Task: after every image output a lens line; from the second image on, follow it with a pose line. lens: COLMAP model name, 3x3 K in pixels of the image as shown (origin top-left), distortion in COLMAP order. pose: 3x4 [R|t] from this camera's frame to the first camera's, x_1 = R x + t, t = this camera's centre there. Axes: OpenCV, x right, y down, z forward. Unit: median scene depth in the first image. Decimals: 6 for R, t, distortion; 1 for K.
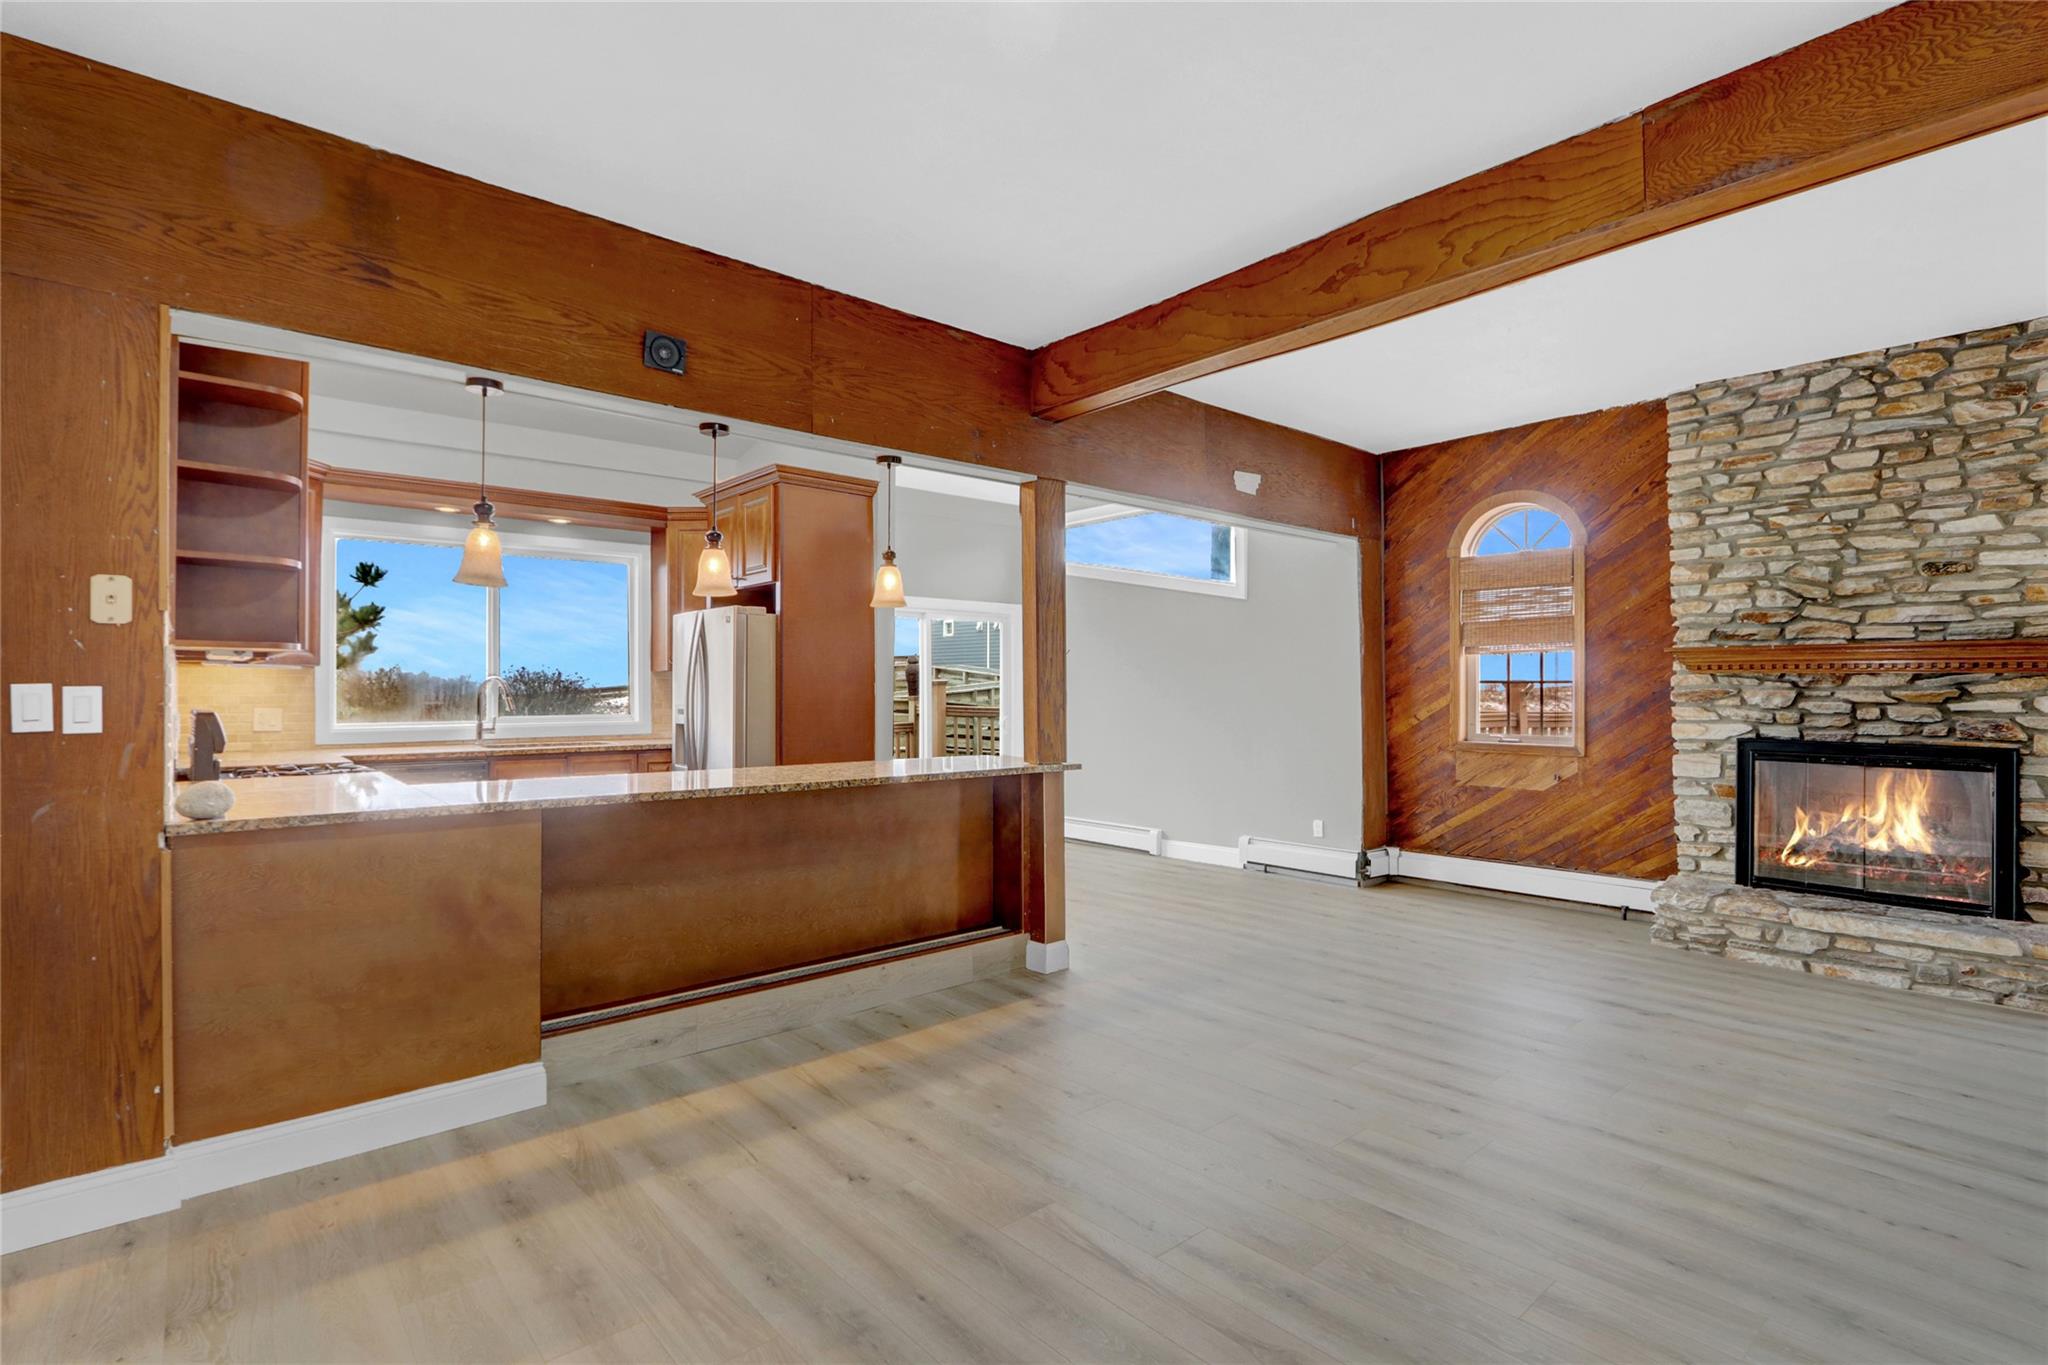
lens RADIAL K [[954.4, 0, 959.6], [0, 954.4, 672.7], [0, 0, 1]] dist [-0.012972, -0.000041]
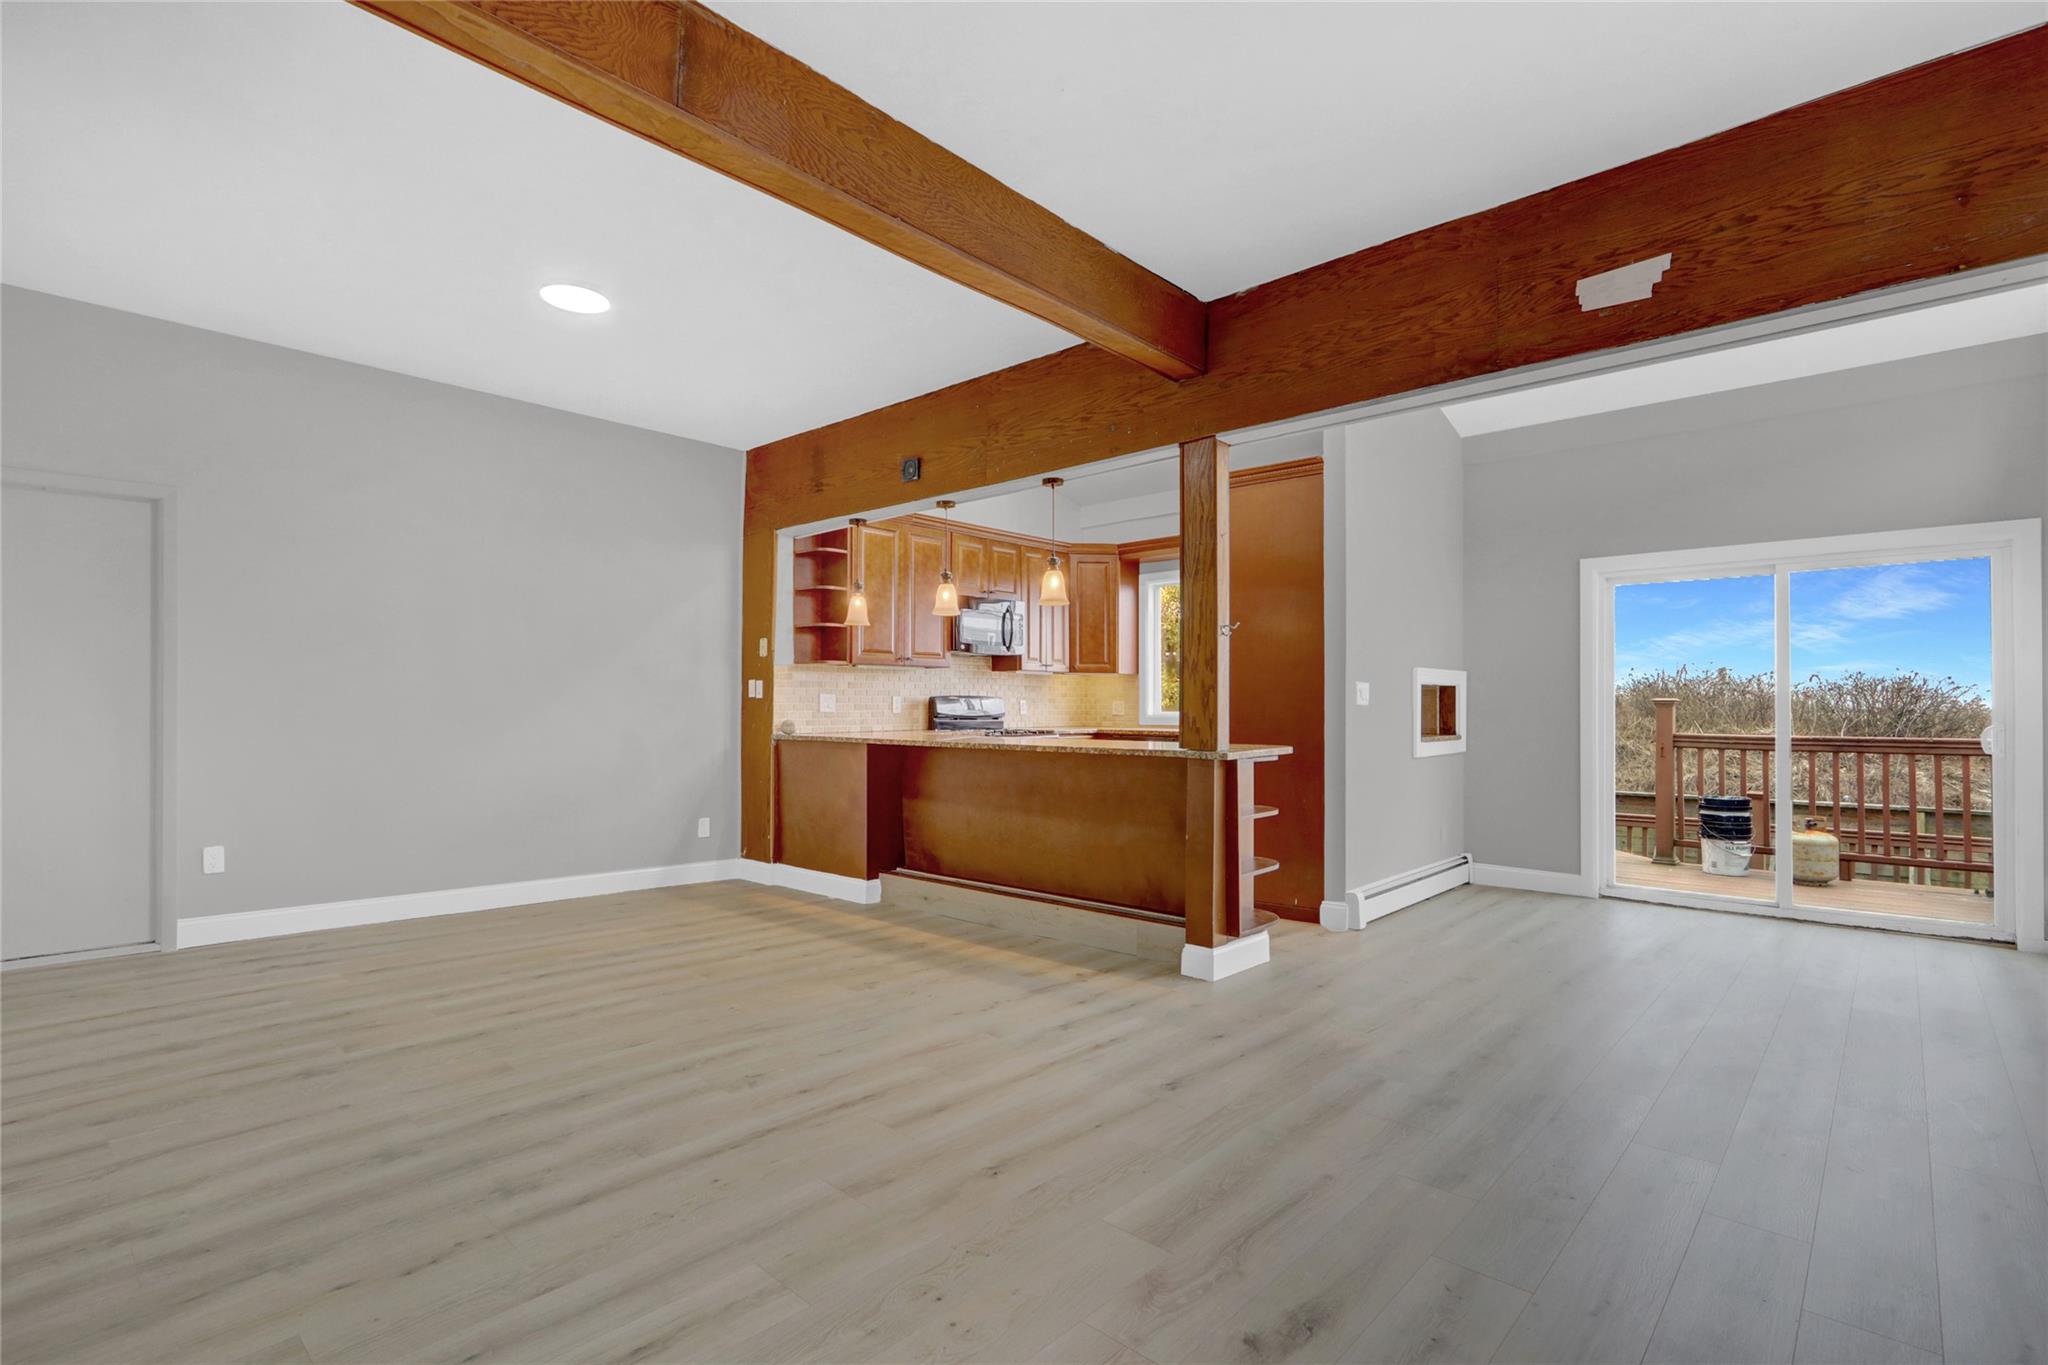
lens RADIAL K [[944.9, 0, 1017.1], [0, 944.9, 692.3], [0, 0, 1]] dist [-0.011226, 0.000432]
pose [[0.145967, -0.015707, -0.989165, 0.912947], [0.014613, 0.999799, -0.013720, 0.047210], [0.989182, -0.012452, 0.146167, 0.659031]]
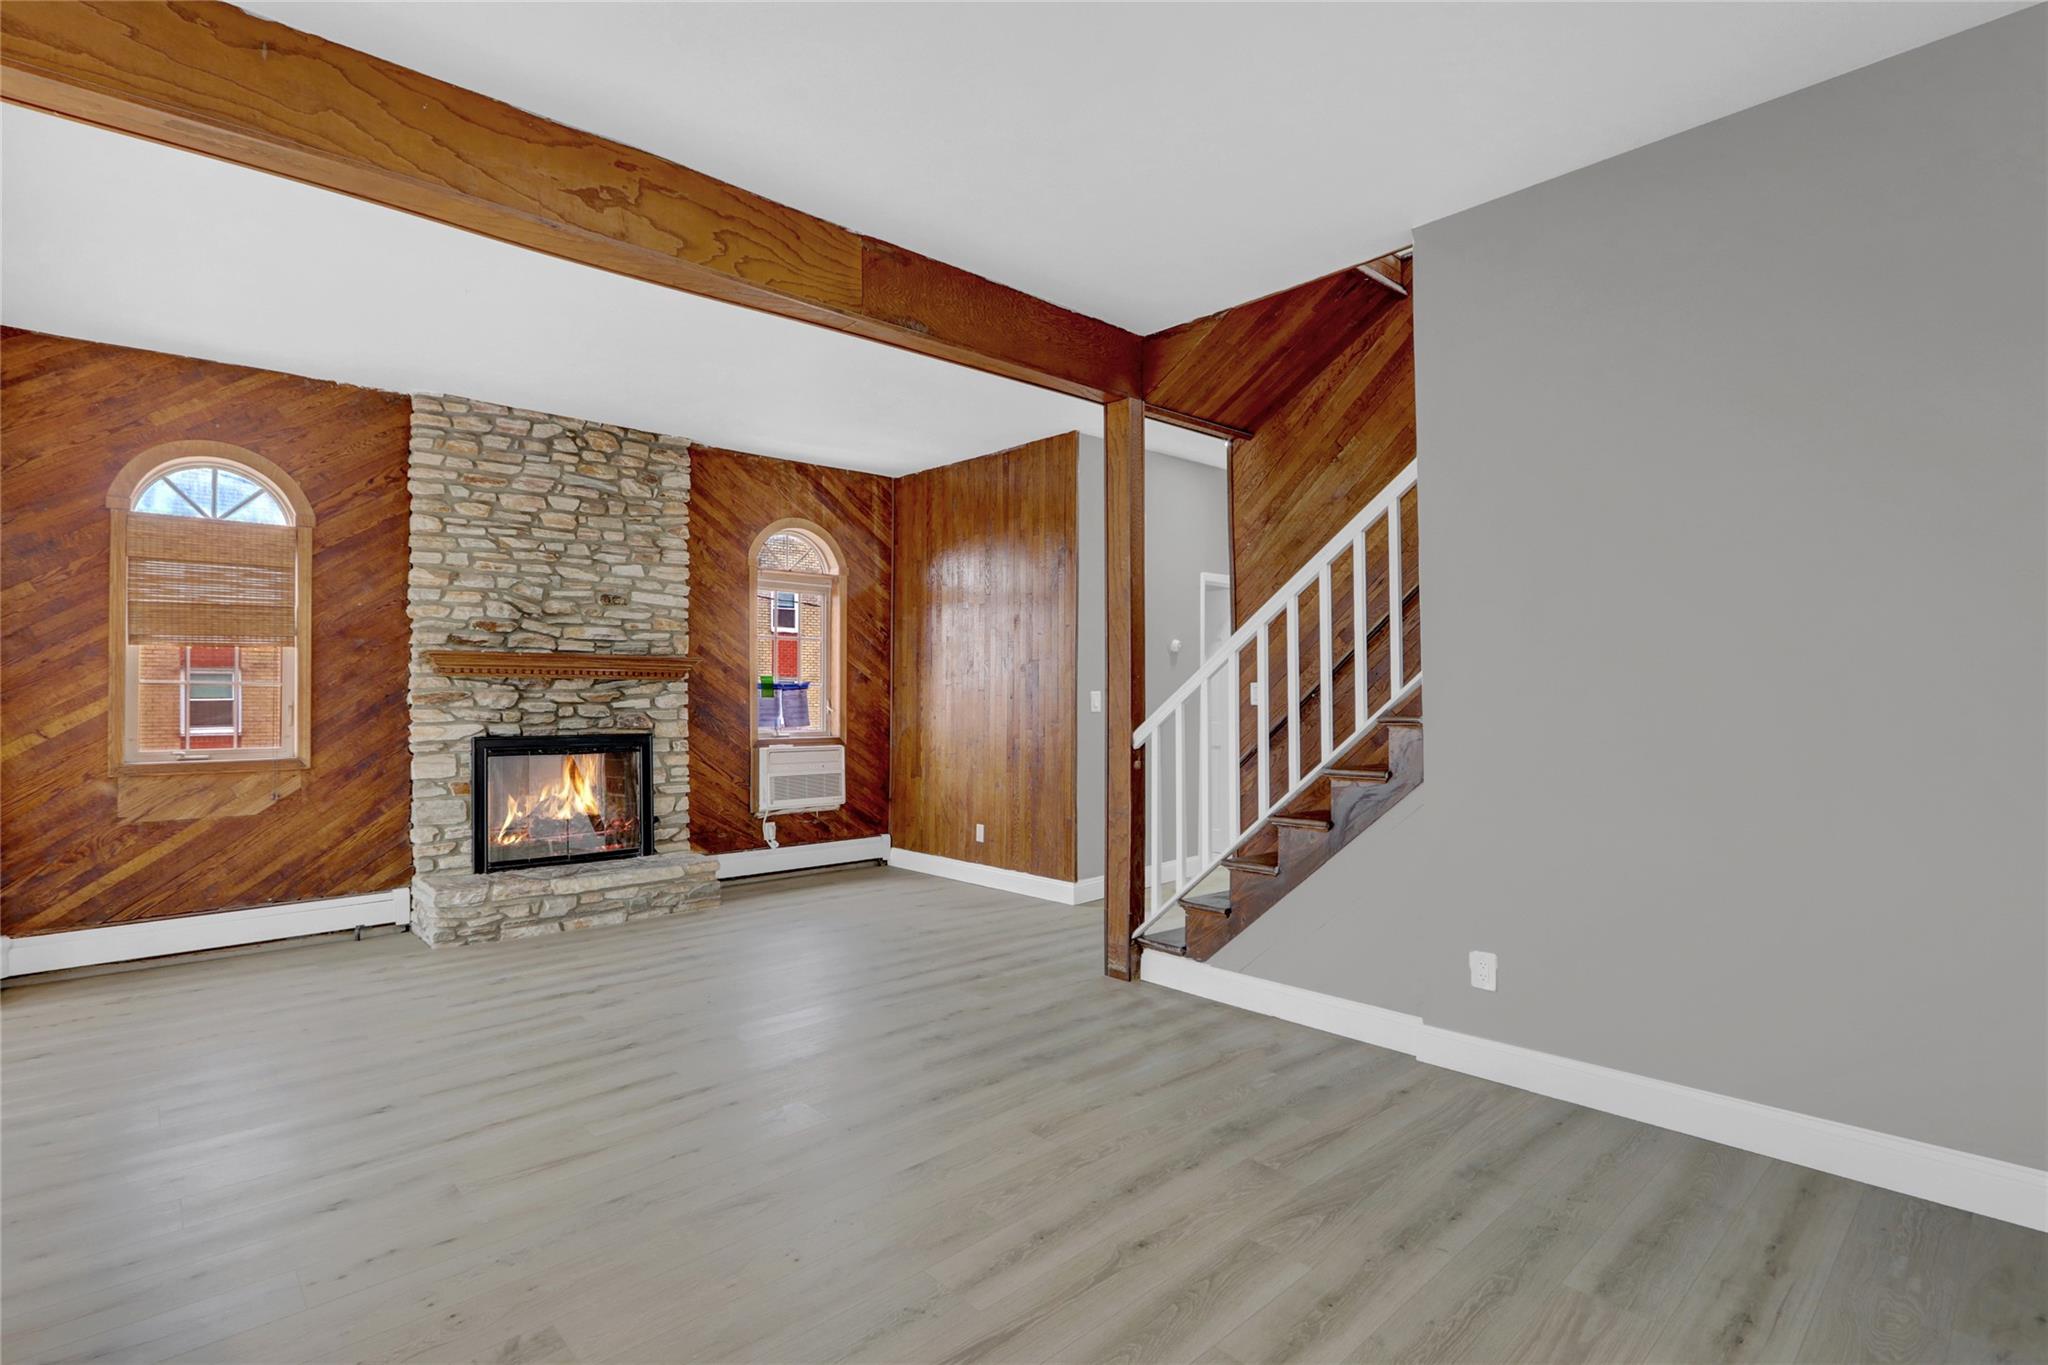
lens RADIAL K [[978.8, 0, 1024.0], [0, 978.8, 682.5], [0, 0, 1]] dist [-0.013230, 0.000172]
pose [[-0.067471, 0.012404, 0.997644, -0.330075], [-0.012627, 0.999832, -0.013285, 0.014344], [-0.997641, -0.013494, -0.067303, 0.468884]]
